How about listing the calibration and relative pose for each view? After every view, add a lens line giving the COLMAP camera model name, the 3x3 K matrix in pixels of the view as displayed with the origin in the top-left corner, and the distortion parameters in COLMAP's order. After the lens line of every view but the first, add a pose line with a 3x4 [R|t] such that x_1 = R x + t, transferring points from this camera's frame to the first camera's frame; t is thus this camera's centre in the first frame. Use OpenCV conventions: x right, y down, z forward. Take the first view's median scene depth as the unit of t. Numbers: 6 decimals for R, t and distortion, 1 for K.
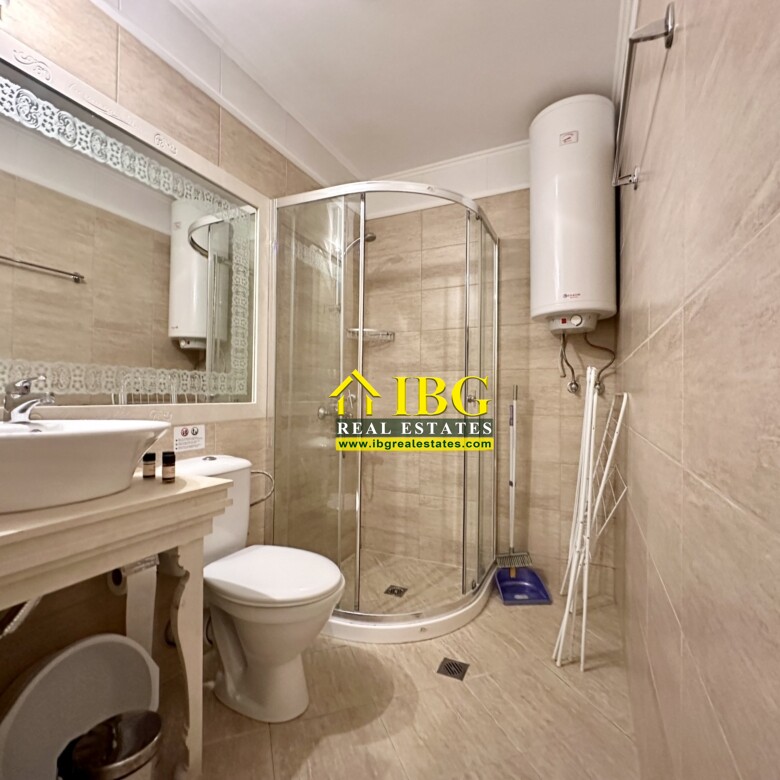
lens RADIAL K [[429.3, 0, 386.9], [0, 429.3, 376.1], [0, 0, 1]] dist [-0.000008, -0.001279]
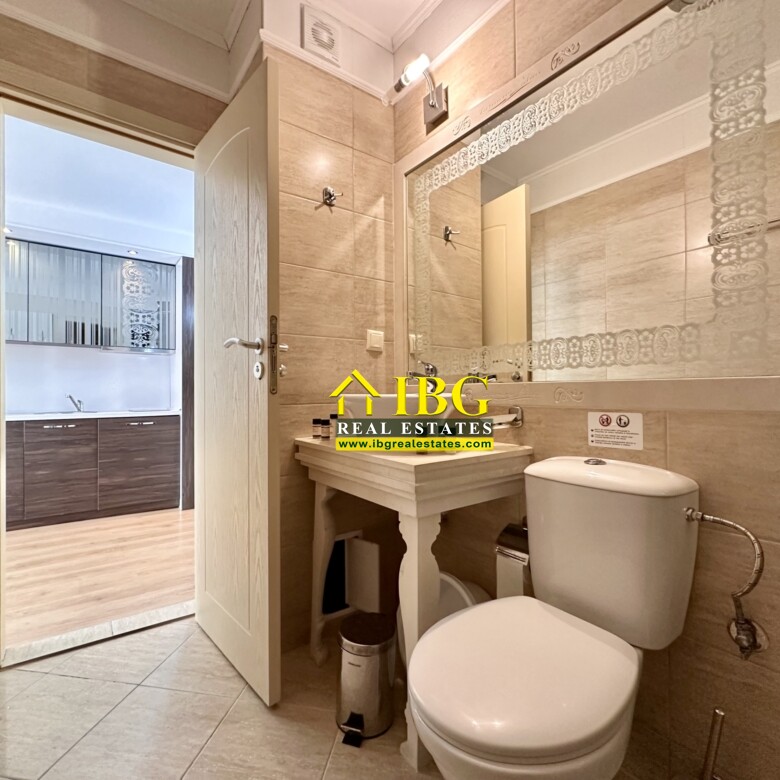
lens RADIAL K [[416.0, 0, 390.0], [0, 416.0, 390.0], [0, 0, 1]] dist [-0.000241, -0.000006]
pose [[-0.467376, -0.018241, -0.883870, 0.294765], [0.036471, 0.998538, -0.039892, 0.095228], [0.883306, -0.050880, -0.466028, 1.010593]]
